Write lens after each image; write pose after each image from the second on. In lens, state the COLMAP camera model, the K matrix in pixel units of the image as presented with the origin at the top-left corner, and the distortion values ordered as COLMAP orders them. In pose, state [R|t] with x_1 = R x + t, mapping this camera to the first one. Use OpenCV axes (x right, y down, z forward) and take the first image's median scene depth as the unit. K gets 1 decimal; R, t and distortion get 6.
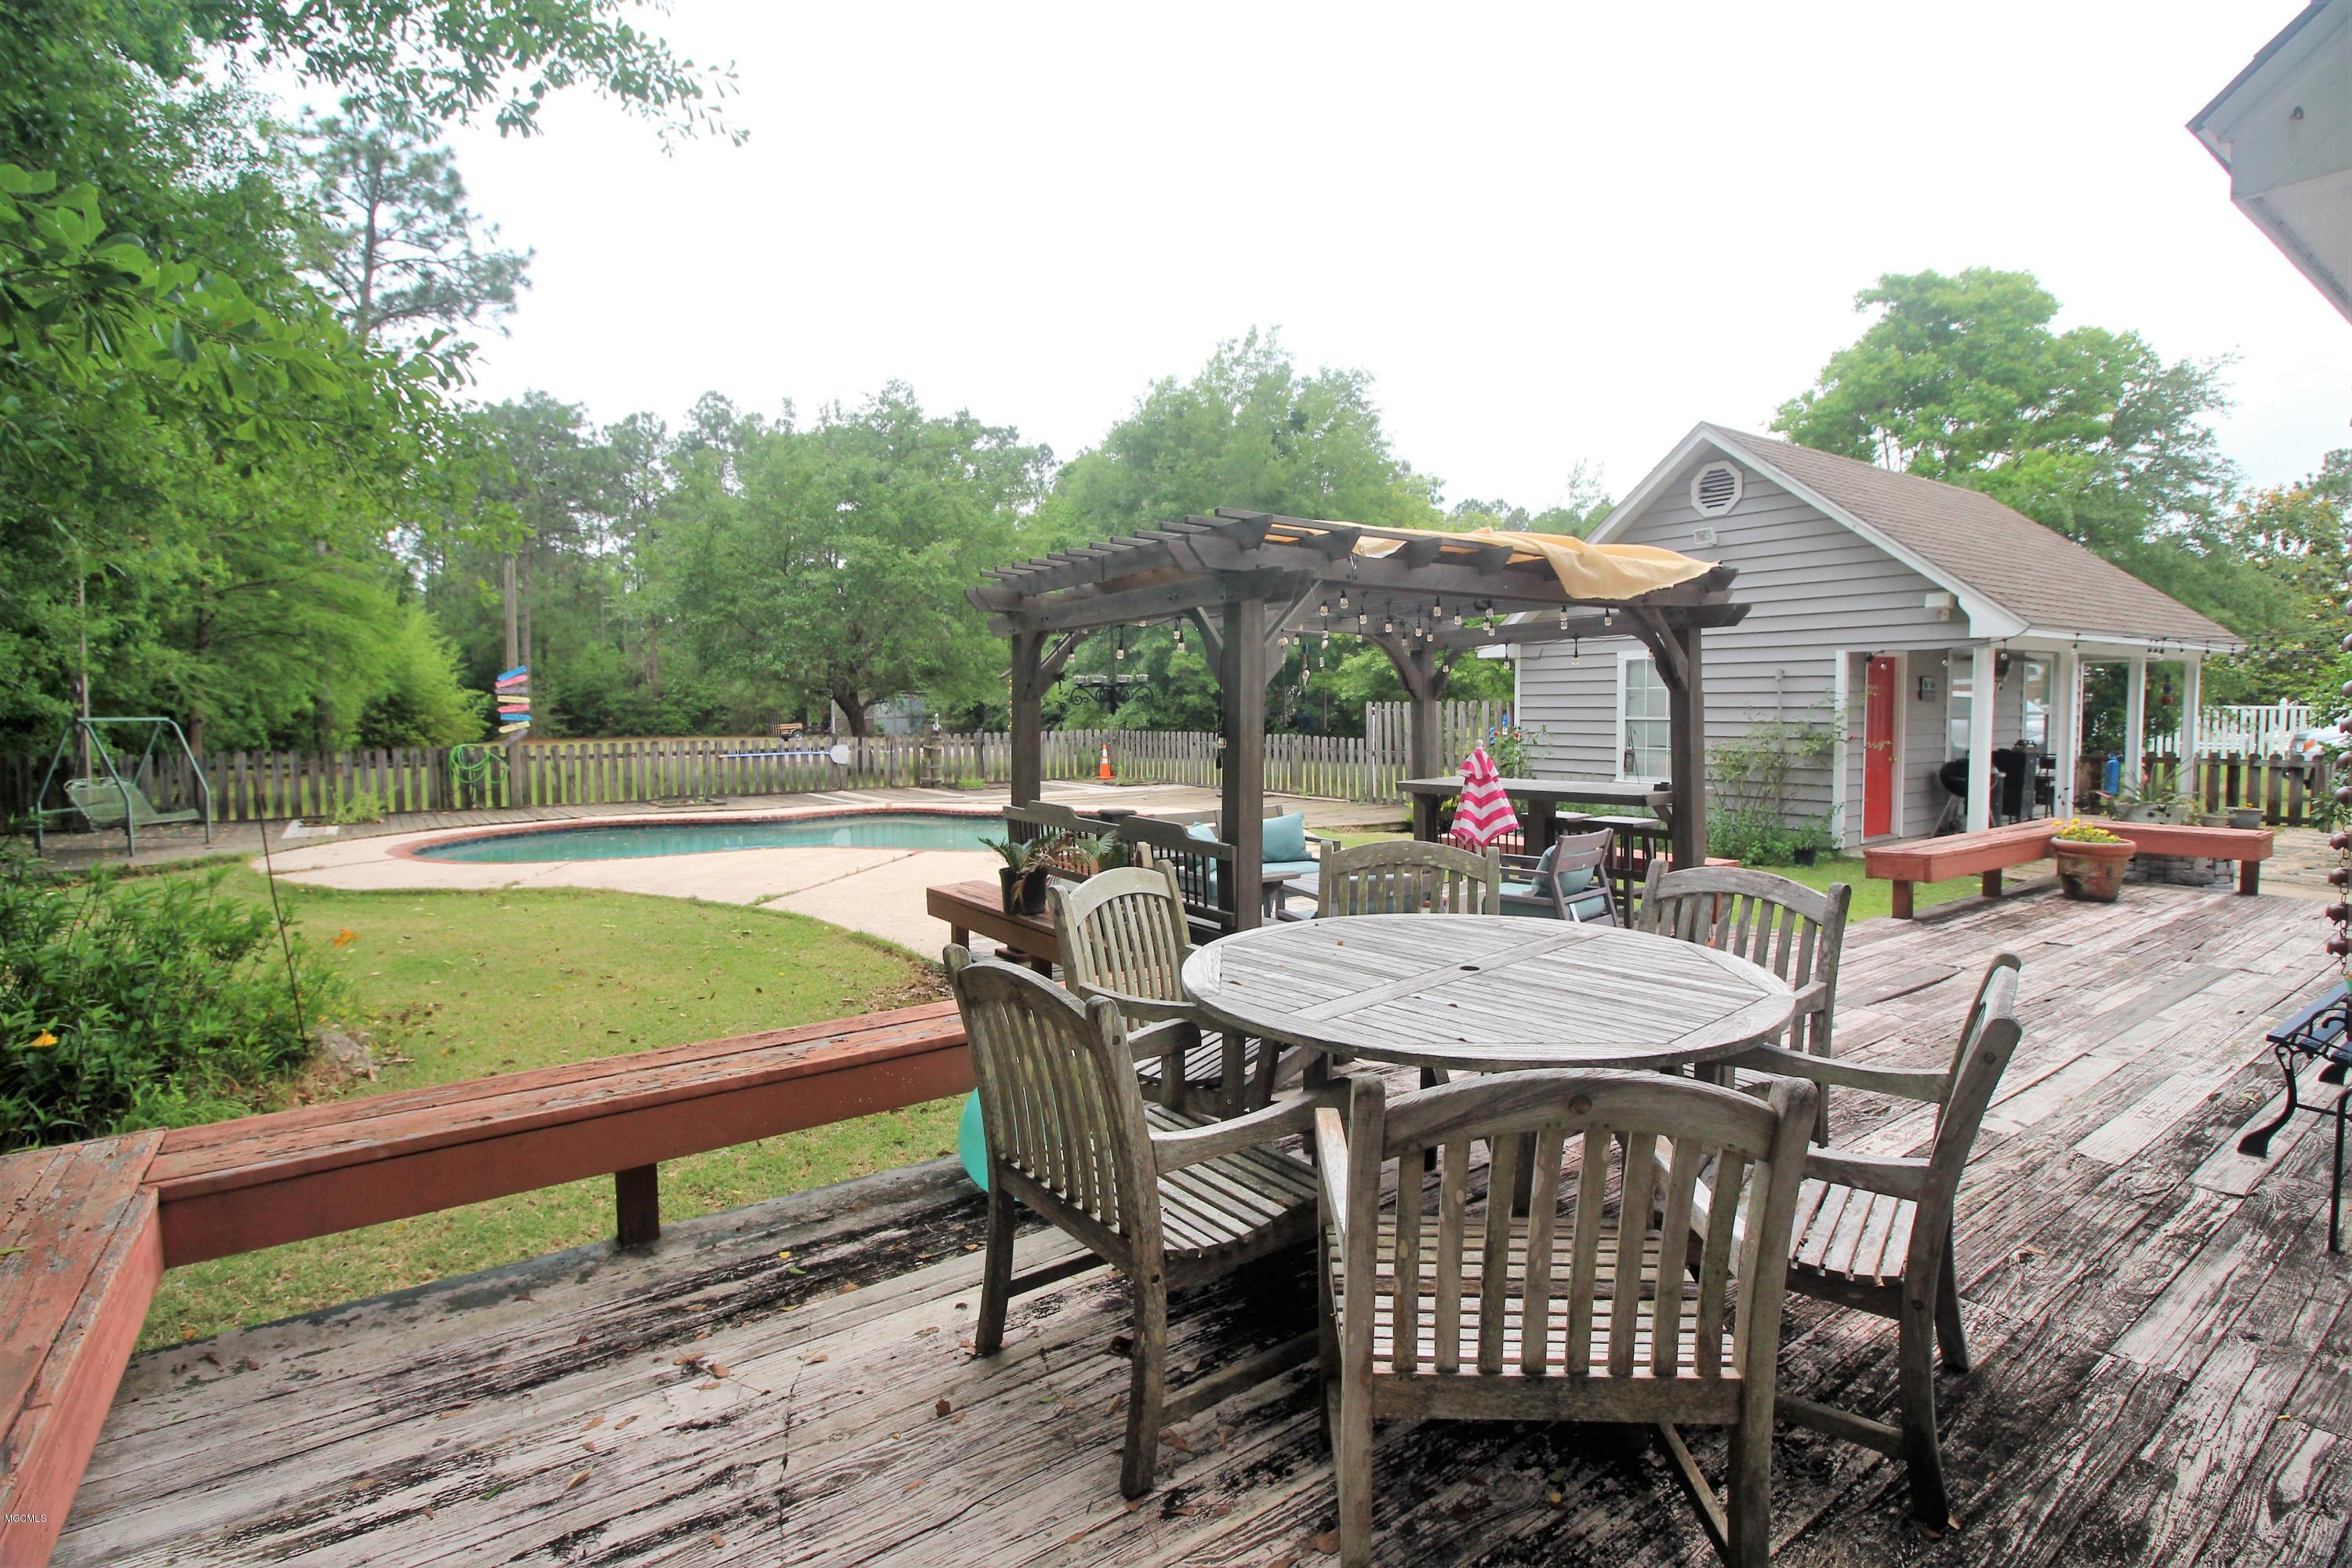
lens RADIAL K [[1107.0, 0, 1178.6], [0, 1107.0, 776.8], [0, 0, 1]] dist [-0.013045, -0.000862]
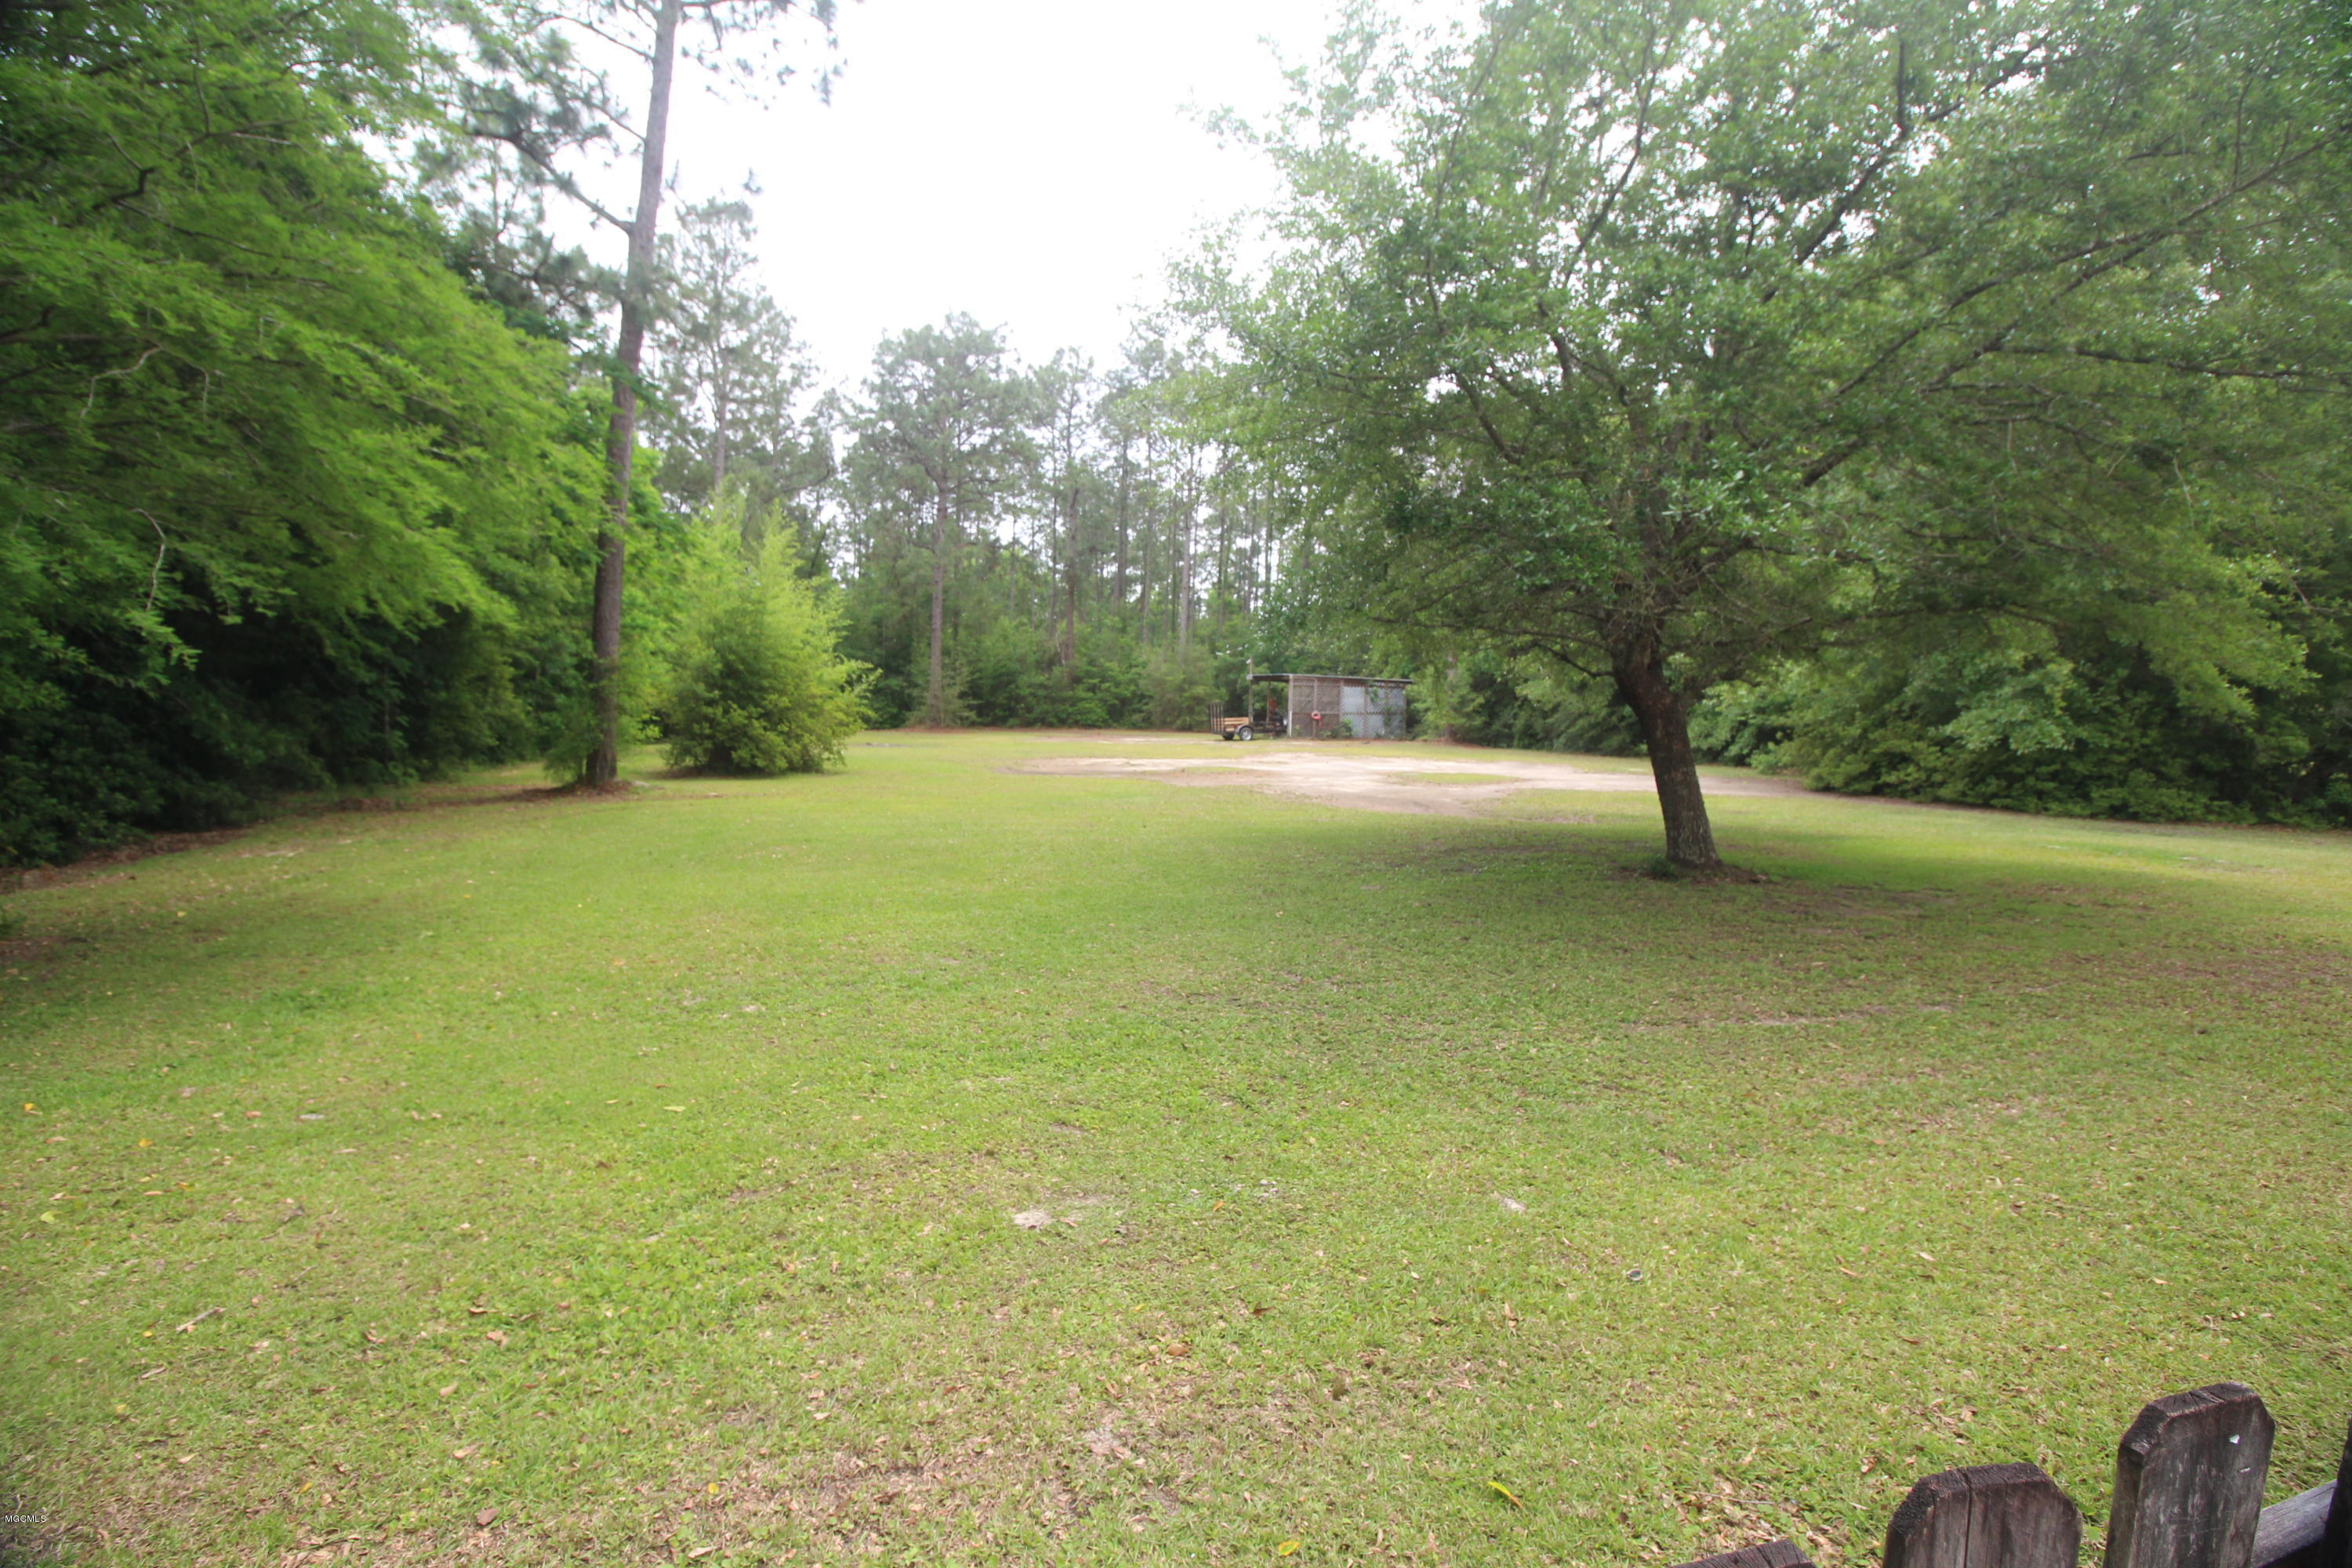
lens RADIAL K [[1107.0, 0, 1176.4], [0, 1107.0, 786.5], [0, 0, 1]] dist [-0.013045, -0.000862]
pose [[0.947110, 0.045828, -0.317621, -0.125790], [-0.041529, 0.998931, 0.020297, -0.012304], [0.318212, -0.006033, 0.948000, 0.223305]]
